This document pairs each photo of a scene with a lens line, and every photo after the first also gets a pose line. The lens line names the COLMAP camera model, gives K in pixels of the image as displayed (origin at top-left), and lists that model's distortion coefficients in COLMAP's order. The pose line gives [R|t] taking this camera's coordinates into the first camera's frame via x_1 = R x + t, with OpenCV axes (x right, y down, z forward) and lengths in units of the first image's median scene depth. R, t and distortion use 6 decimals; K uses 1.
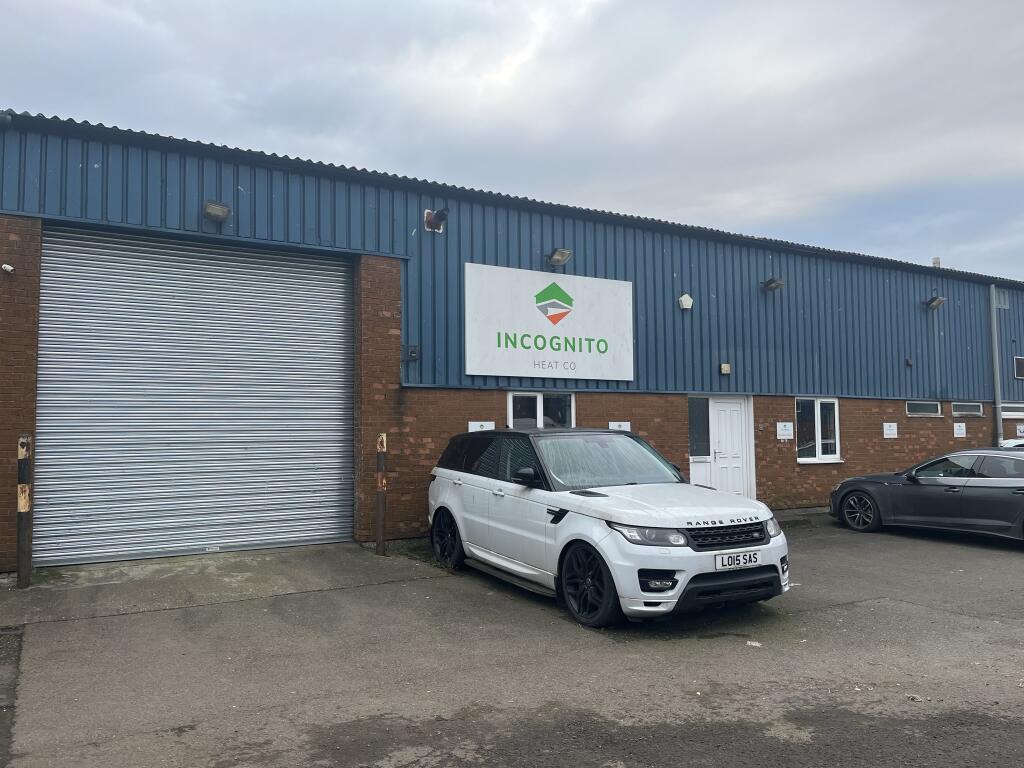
lens RADIAL K [[774.2, 0, 512.0], [0, 774.2, 387.7], [0, 0, 1]] dist [0.061581, -0.065830]
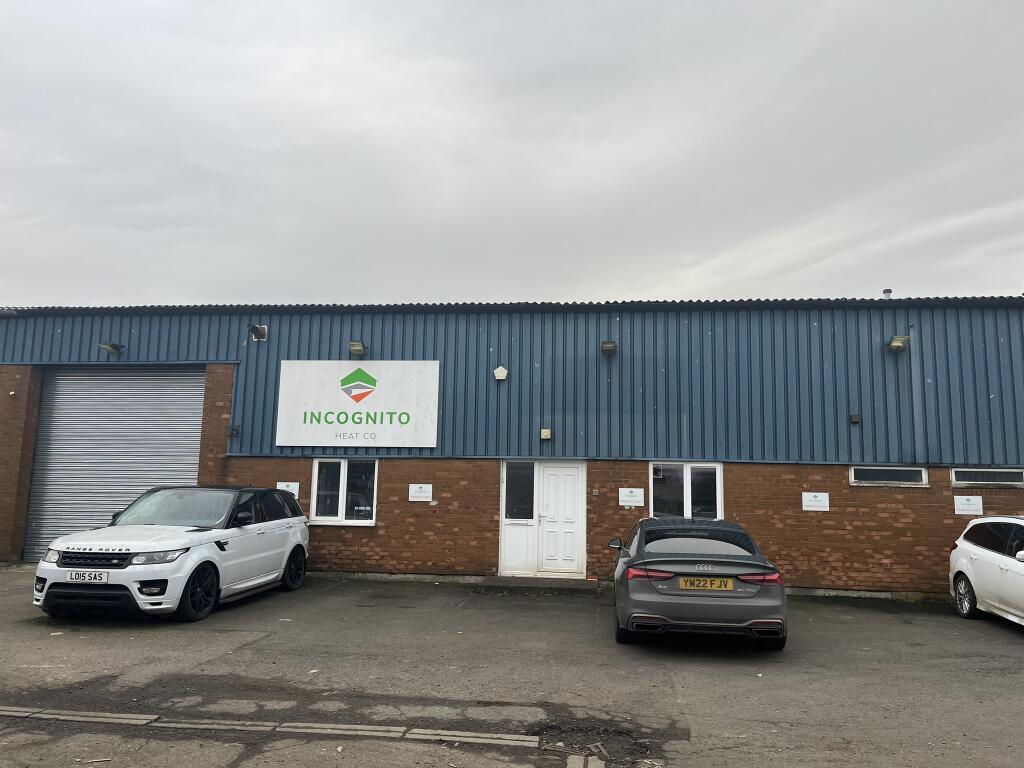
lens RADIAL K [[774.2, 0, 515.8], [0, 774.2, 380.4], [0, 0, 1]] dist [0.061581, -0.065830]
pose [[0.792064, -0.071650, -0.606219, 0.943513], [0.009304, 0.994389, -0.105371, 0.014032], [0.610367, 0.077820, 0.788287, 0.177508]]
